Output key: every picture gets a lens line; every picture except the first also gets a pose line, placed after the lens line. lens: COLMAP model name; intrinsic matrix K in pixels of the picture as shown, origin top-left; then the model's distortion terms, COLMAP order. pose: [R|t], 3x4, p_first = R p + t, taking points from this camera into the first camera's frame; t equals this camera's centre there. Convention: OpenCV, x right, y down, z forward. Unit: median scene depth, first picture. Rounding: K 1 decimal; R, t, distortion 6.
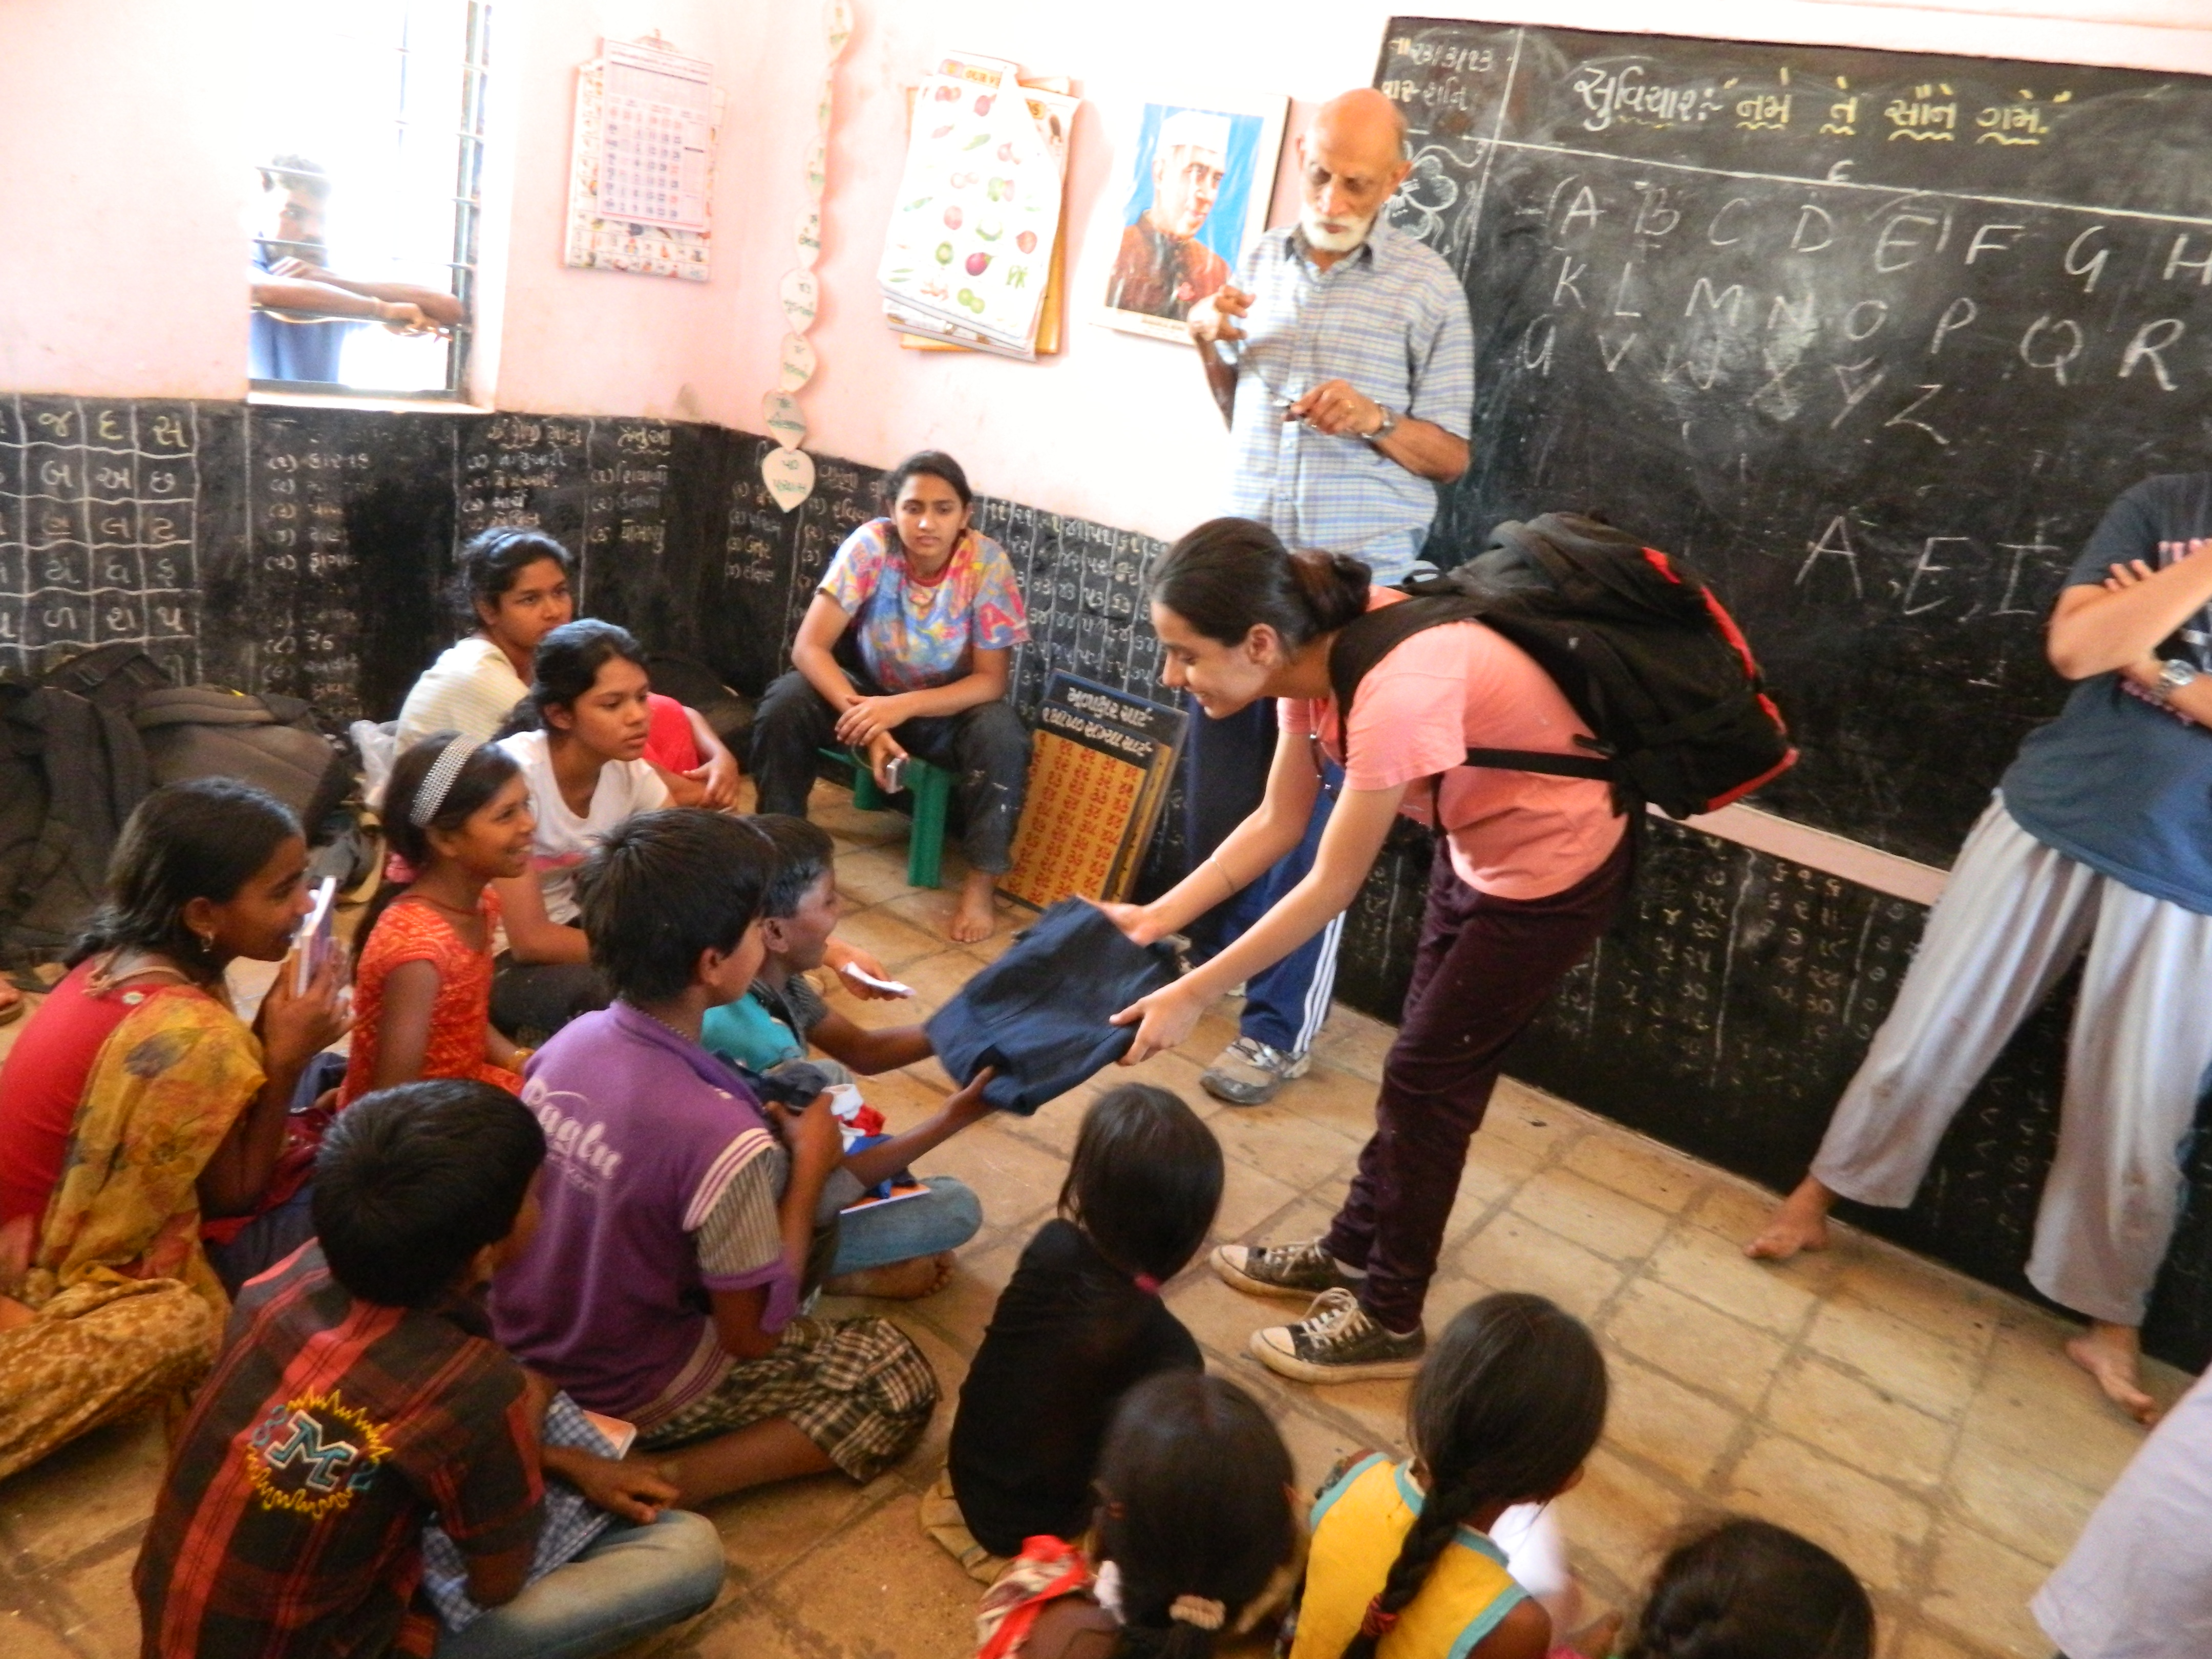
lens RADIAL K [[1608.2, 0, 1106.2], [0, 1608.2, 824.1], [0, 0, 1]] dist [0.006683, -0.007005]
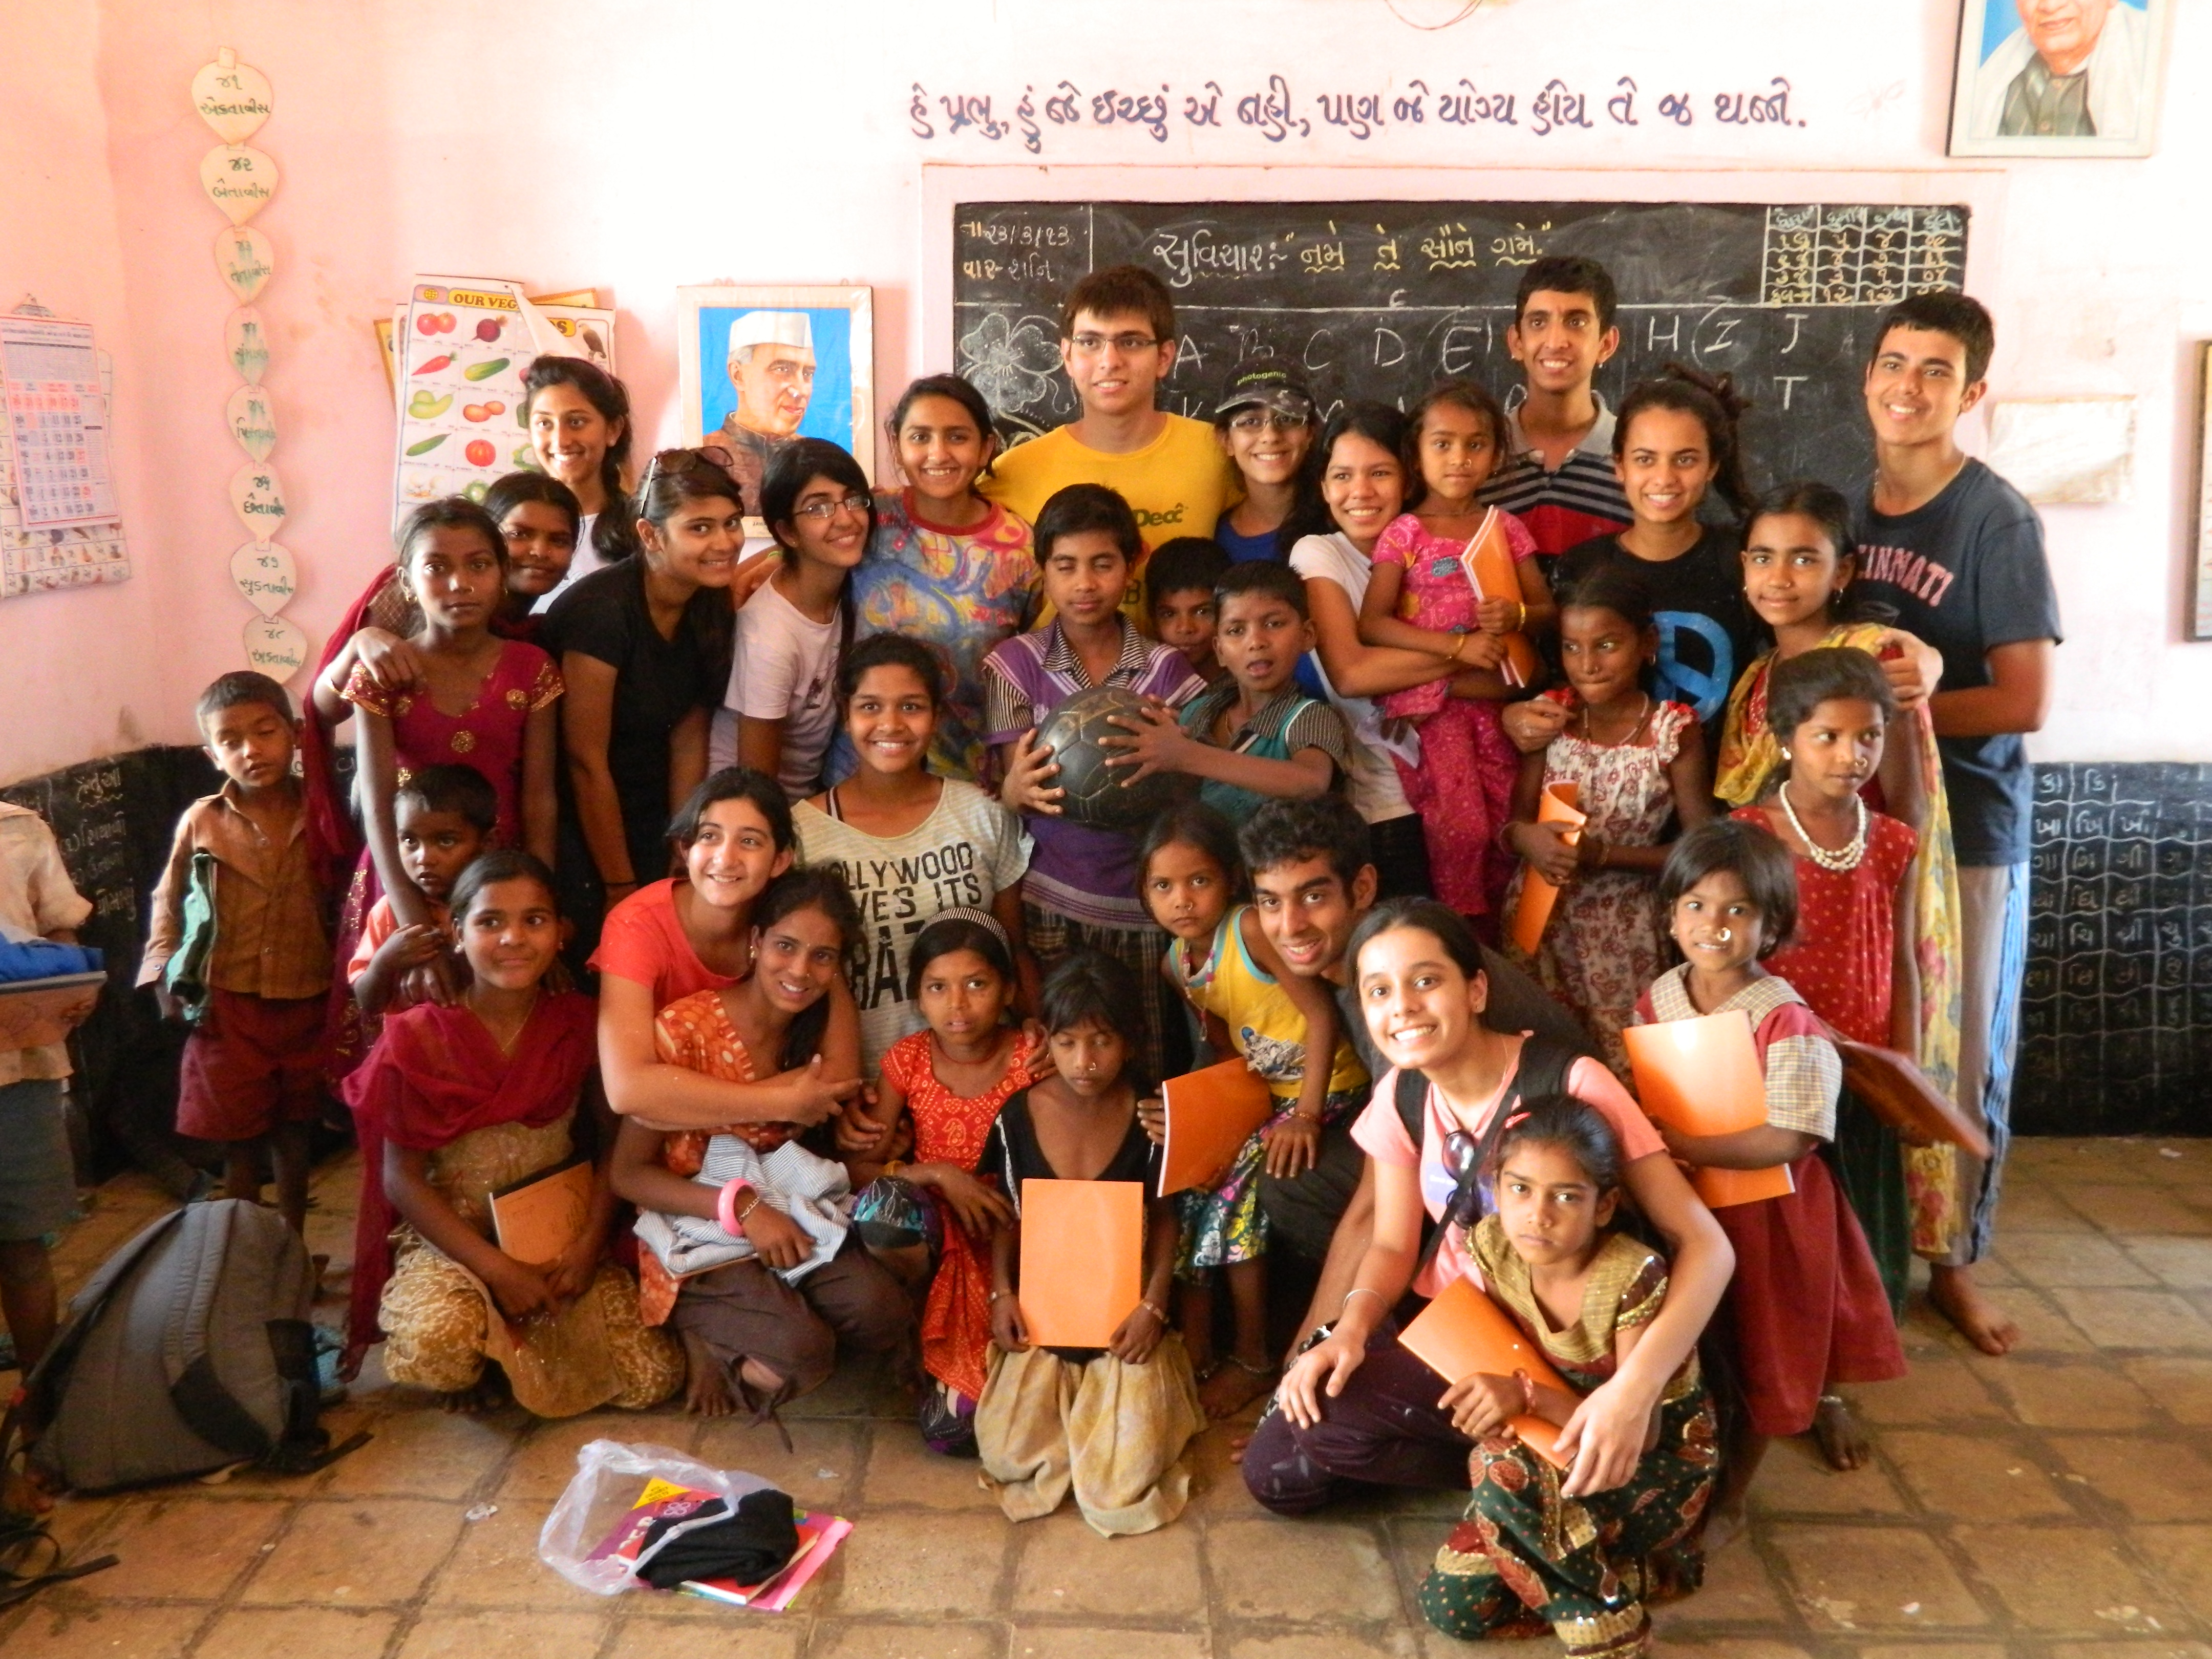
lens RADIAL K [[1802.5, 0, 1104.8], [0, 1802.5, 830.5], [0, 0, 1]] dist [-0.006987, -0.000725]
pose [[0.812398, -0.278144, 0.512489, -0.479777], [0.314238, 0.949191, 0.017026, -0.110306], [-0.491186, 0.147212, 0.858525, 0.010132]]
